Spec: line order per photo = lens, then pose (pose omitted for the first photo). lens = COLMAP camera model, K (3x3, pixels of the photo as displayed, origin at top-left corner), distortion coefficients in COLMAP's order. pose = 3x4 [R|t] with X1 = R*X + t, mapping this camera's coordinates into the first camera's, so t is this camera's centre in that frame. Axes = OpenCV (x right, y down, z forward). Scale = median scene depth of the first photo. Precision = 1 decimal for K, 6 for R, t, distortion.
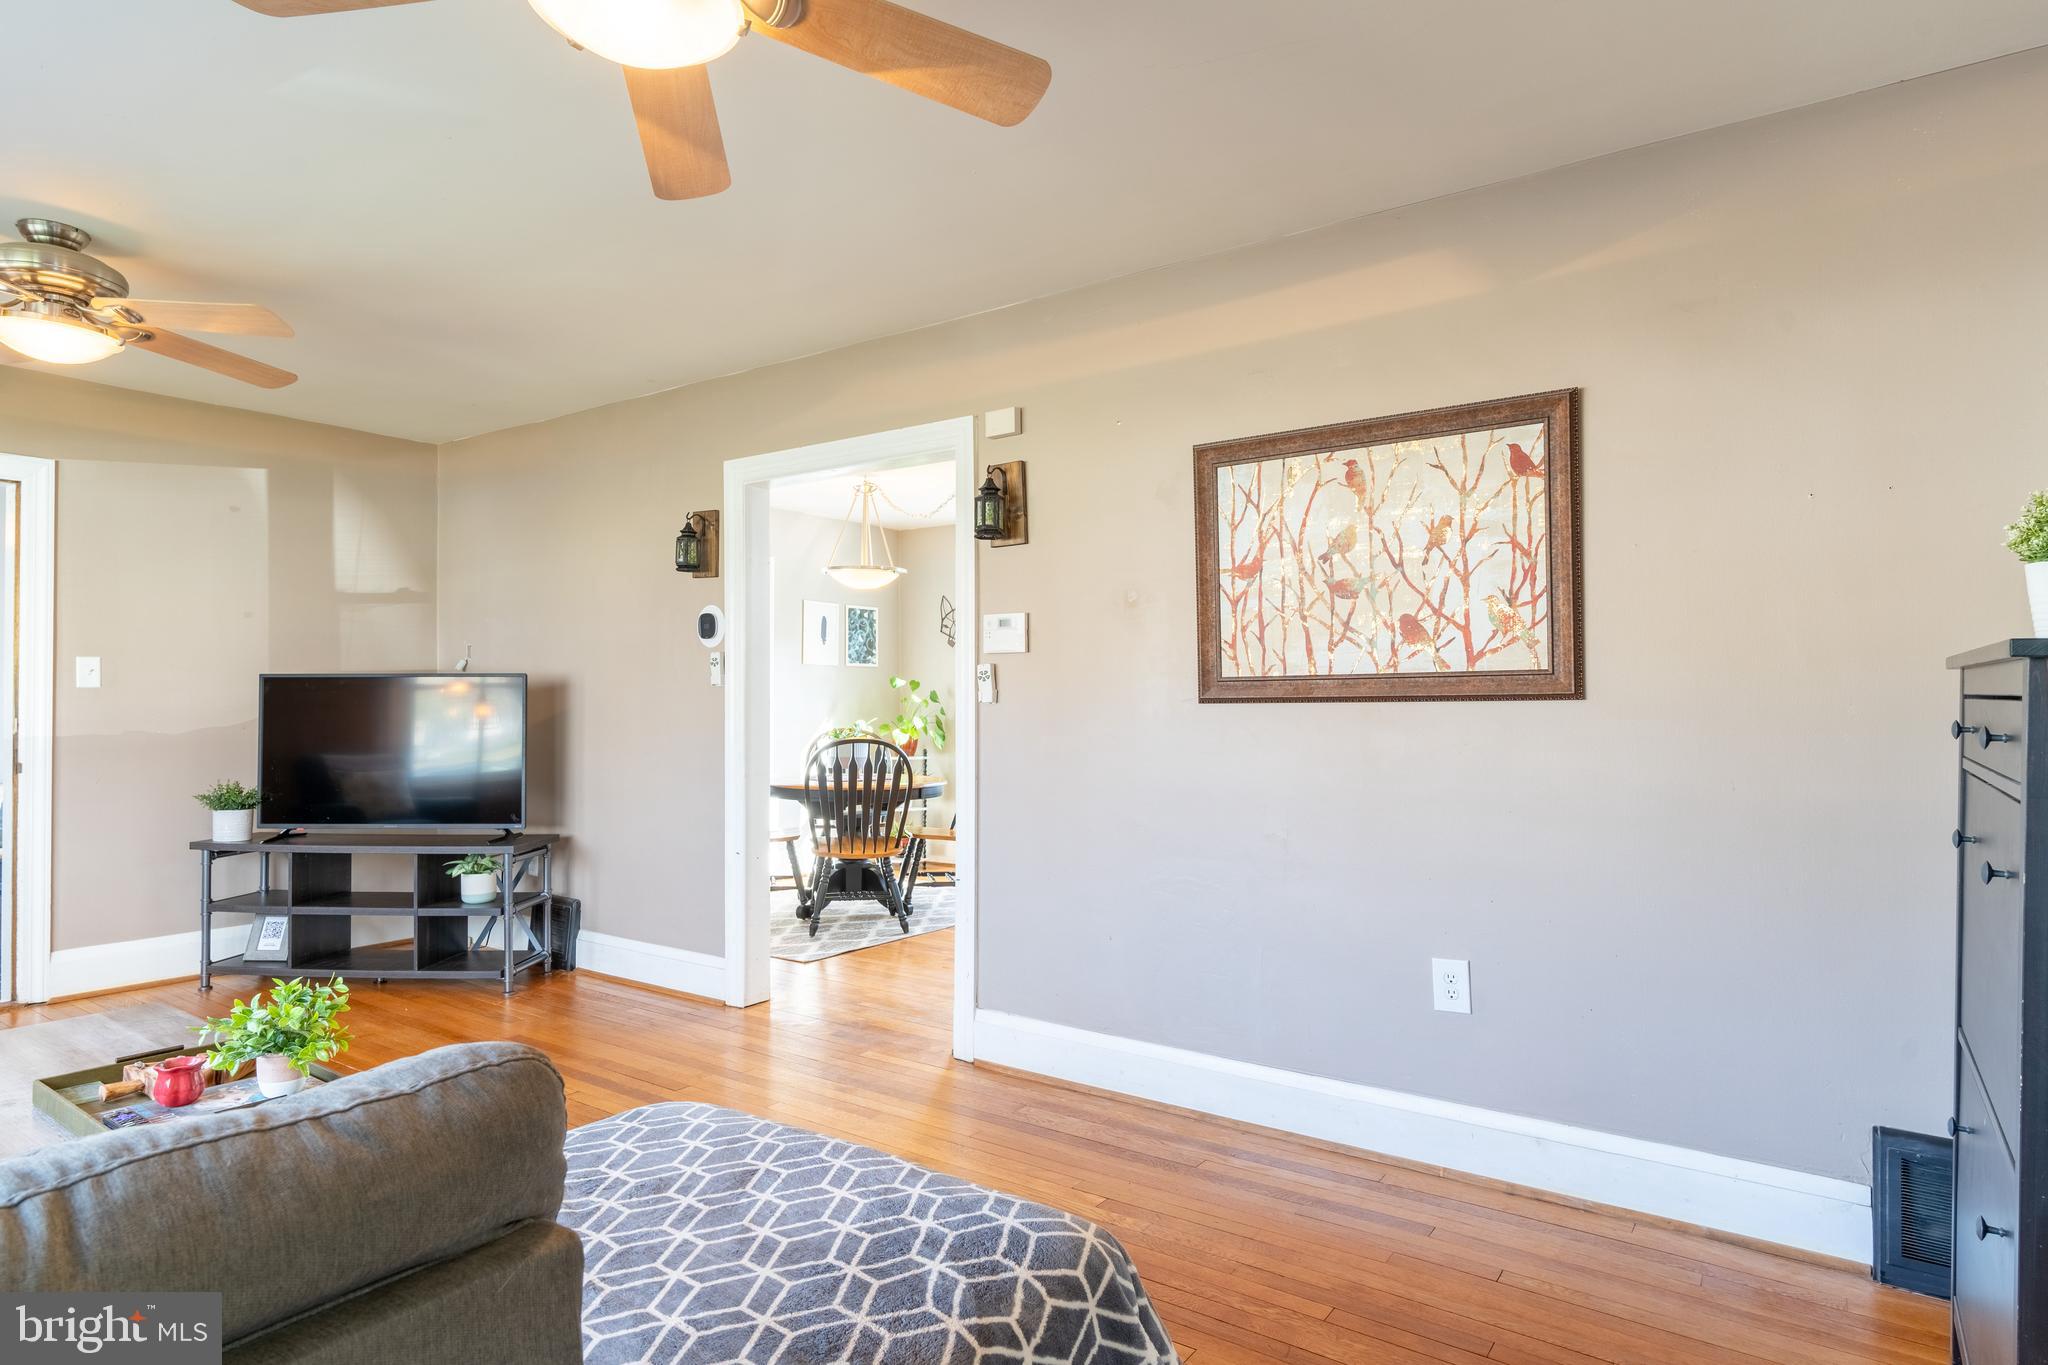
lens RADIAL K [[1163.5, 0, 1023.5], [0, 1163.5, 691.7], [0, 0, 1]] dist [-0.010324, 0.003710]
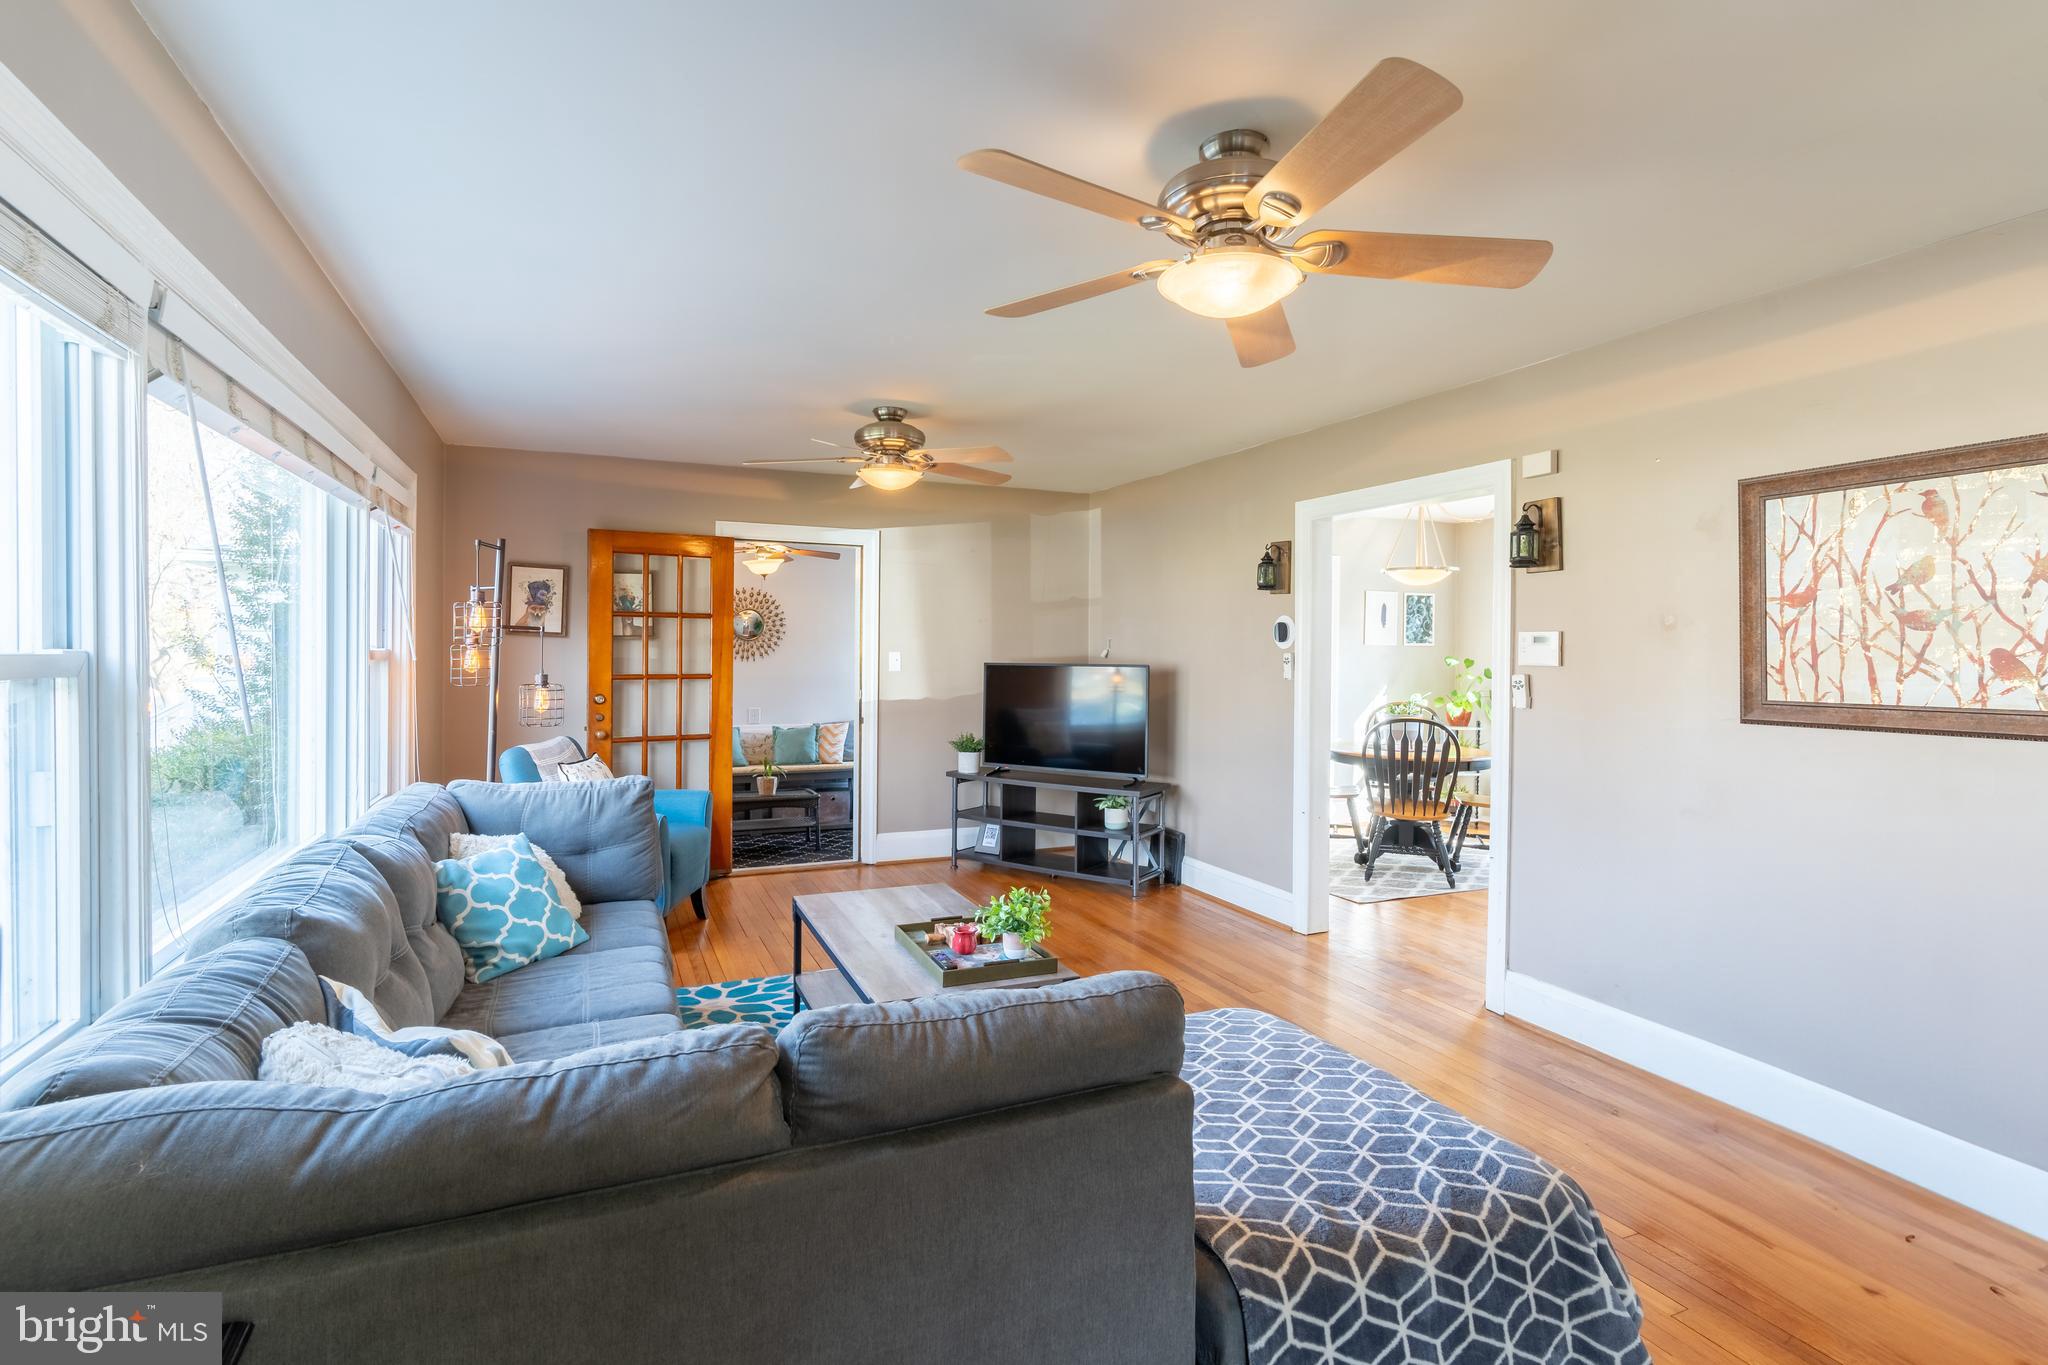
lens RADIAL K [[986.5, 0, 999.4], [0, 986.5, 647.5], [0, 0, 1]] dist [0.000643, 0.000117]
pose [[0.853083, 0.008960, -0.521698, 0.044103], [-0.006889, 0.999959, 0.005910, -0.062605], [0.521730, -0.001447, 0.853109, -0.130676]]
